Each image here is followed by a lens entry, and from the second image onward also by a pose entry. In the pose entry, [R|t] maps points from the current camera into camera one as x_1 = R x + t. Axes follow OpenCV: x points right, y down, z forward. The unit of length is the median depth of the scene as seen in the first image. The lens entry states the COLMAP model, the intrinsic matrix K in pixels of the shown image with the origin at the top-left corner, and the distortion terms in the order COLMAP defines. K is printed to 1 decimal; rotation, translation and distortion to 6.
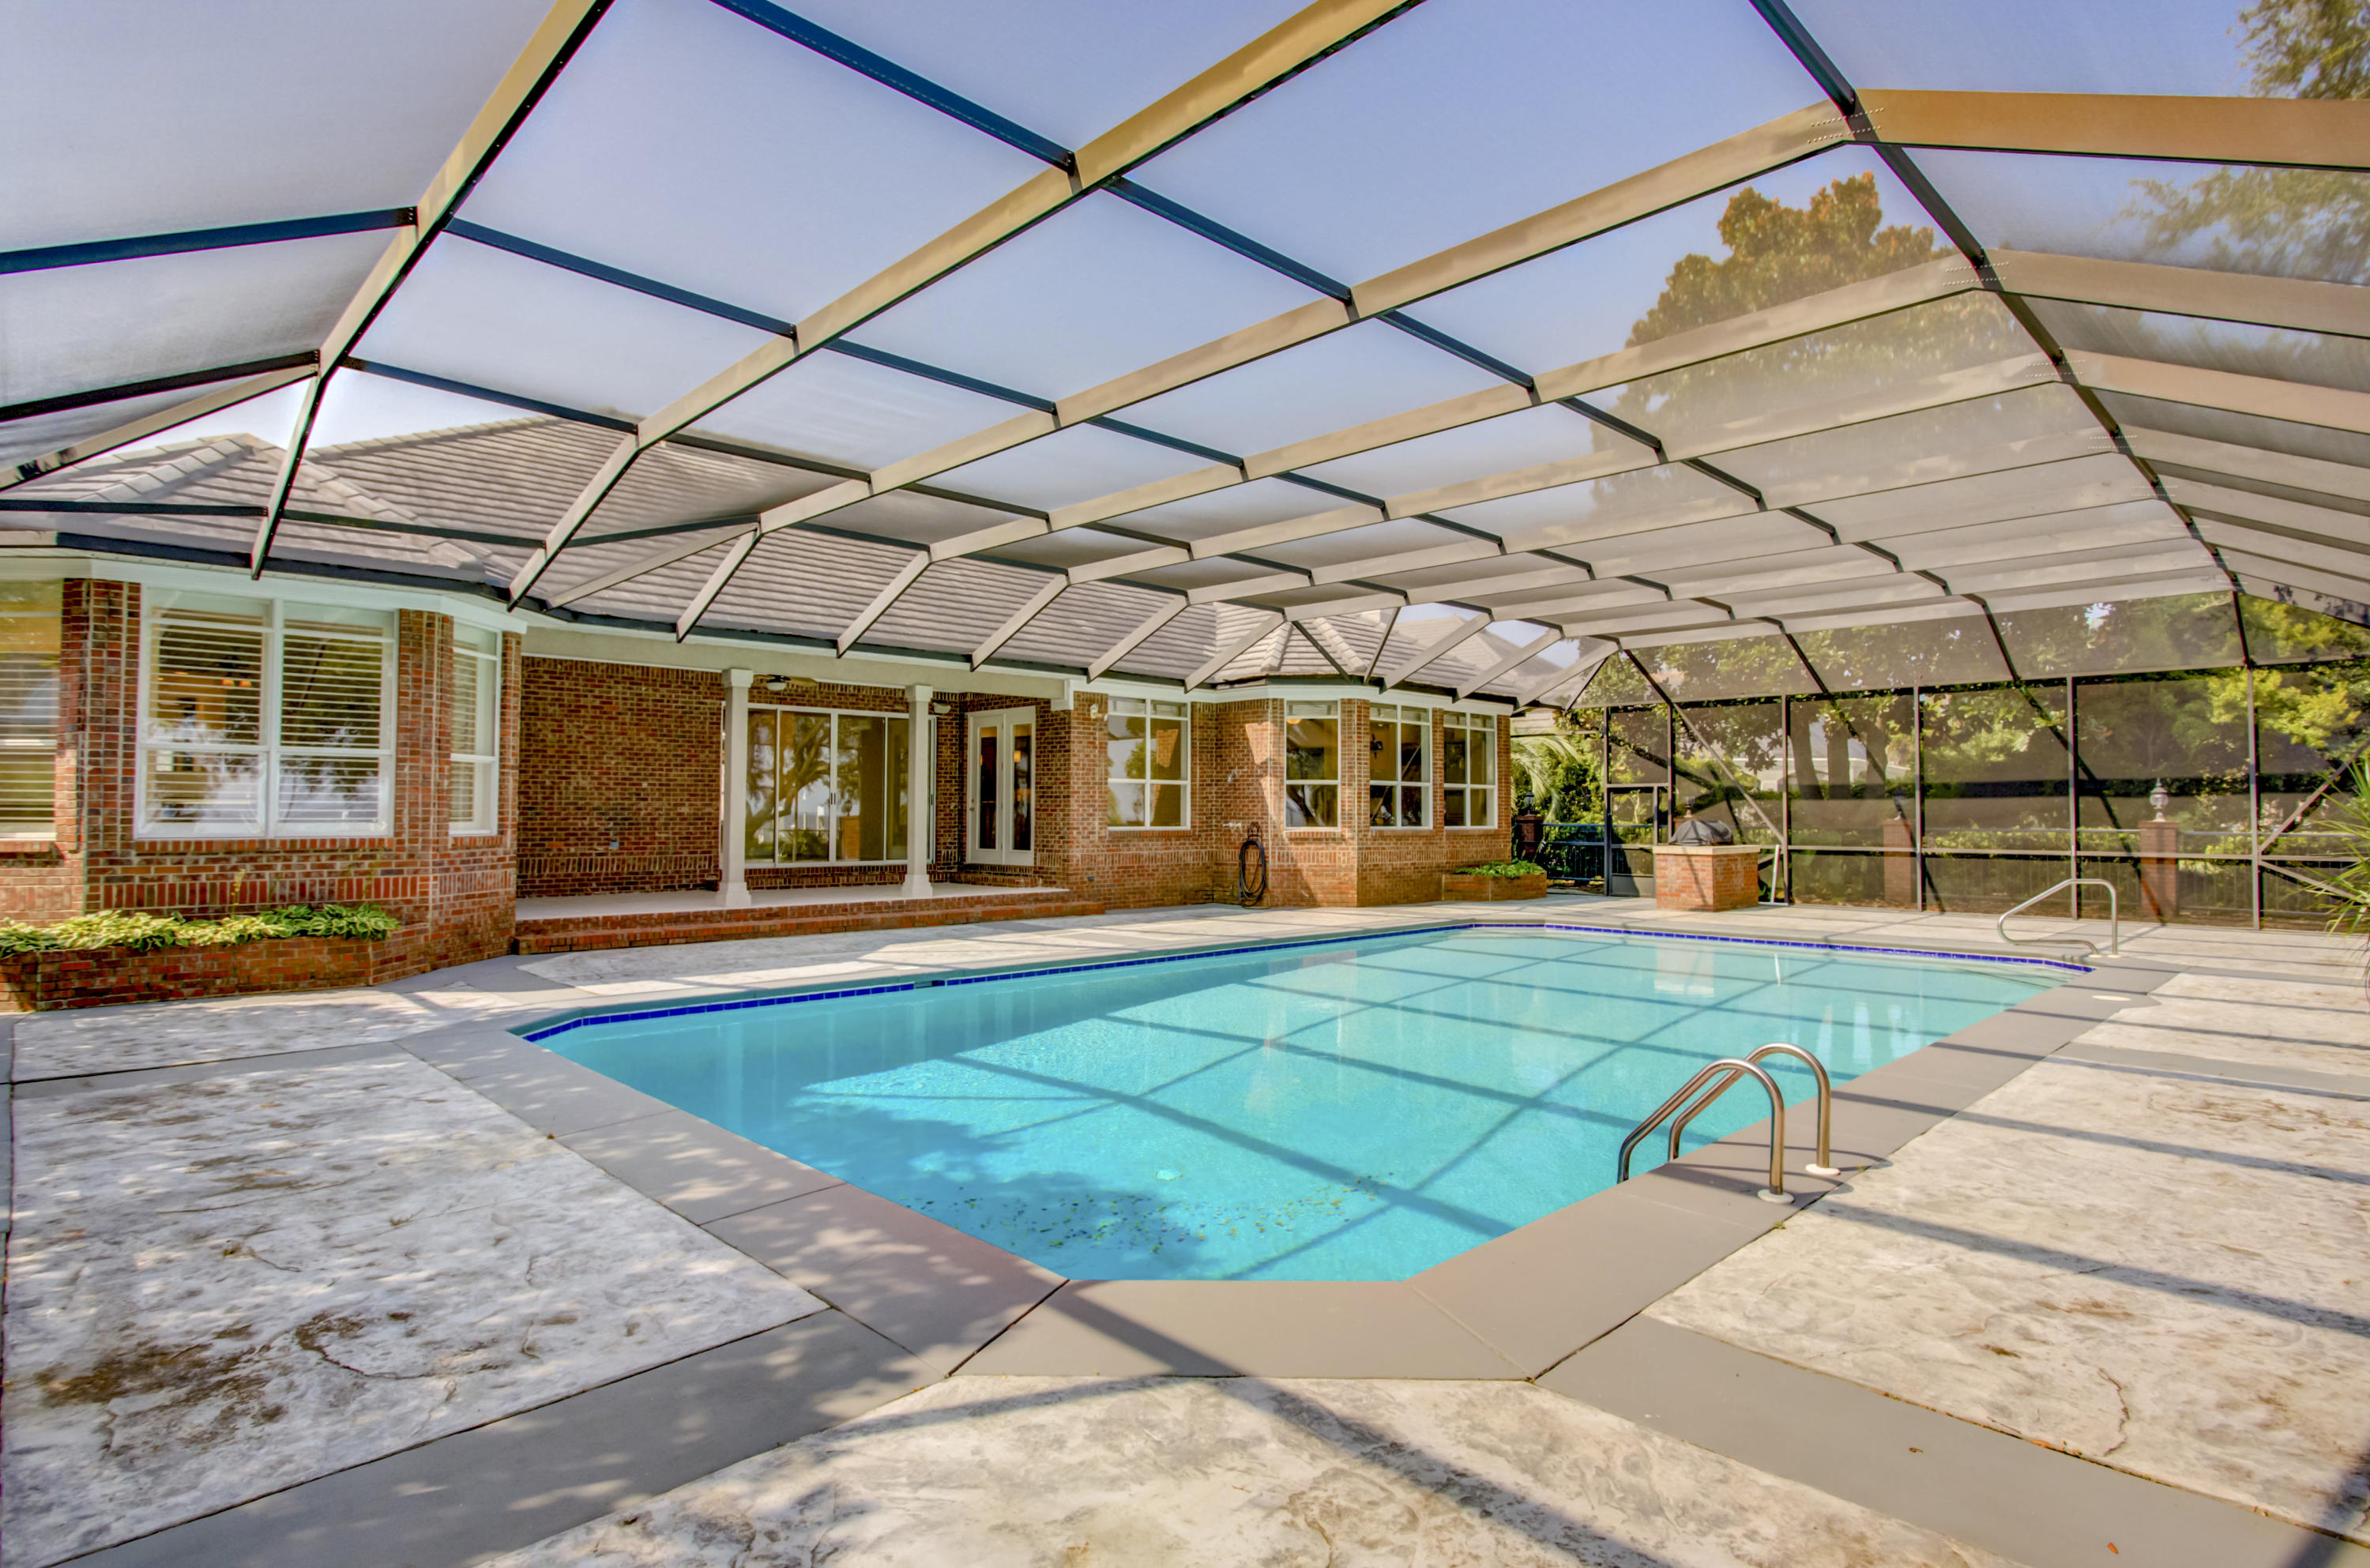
lens RADIAL K [[1228.0, 0, 1199.0], [0, 1228.0, 788.8], [0, 0, 1]] dist [0.023010, 0.000156]
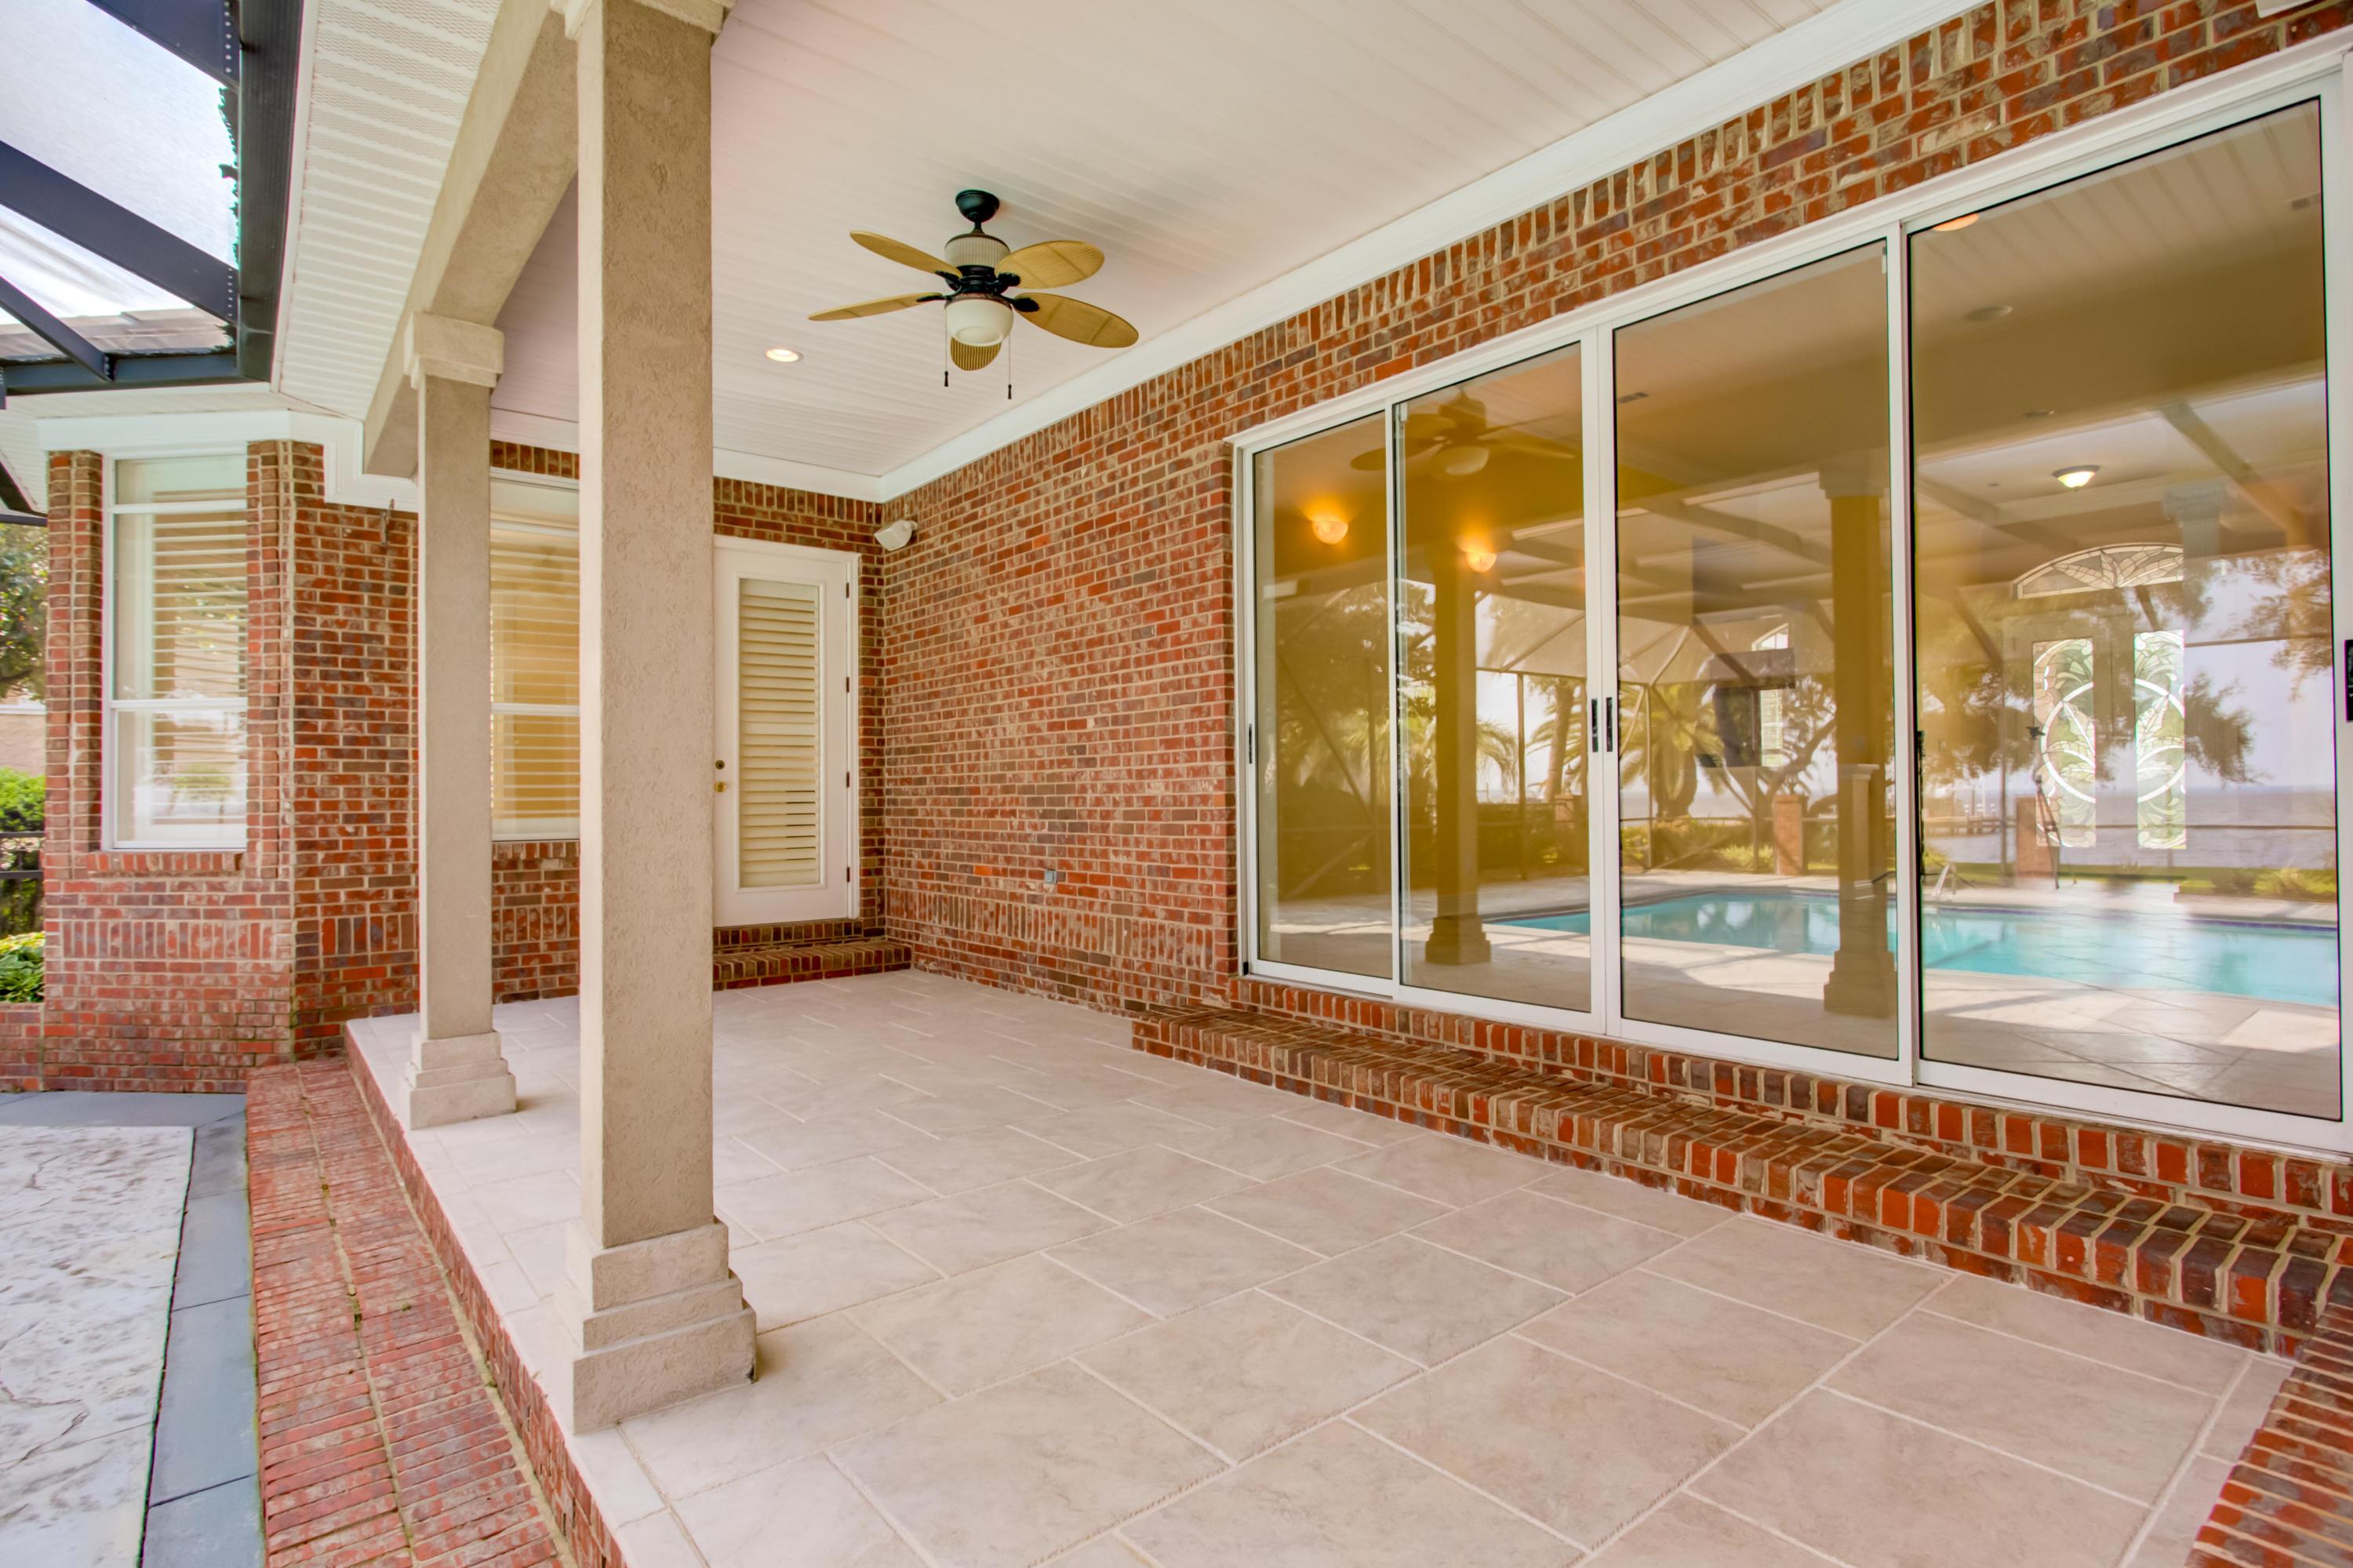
lens RADIAL K [[1114.8, 0, 1218.1], [0, 1114.8, 773.9], [0, 0, 1]] dist [-0.009812, 0.004075]
pose [[-0.086205, -0.015480, -0.996157, -0.116007], [0.028426, 0.999434, -0.017991, 0.019591], [0.995872, -0.029867, -0.085716, 1.099153]]
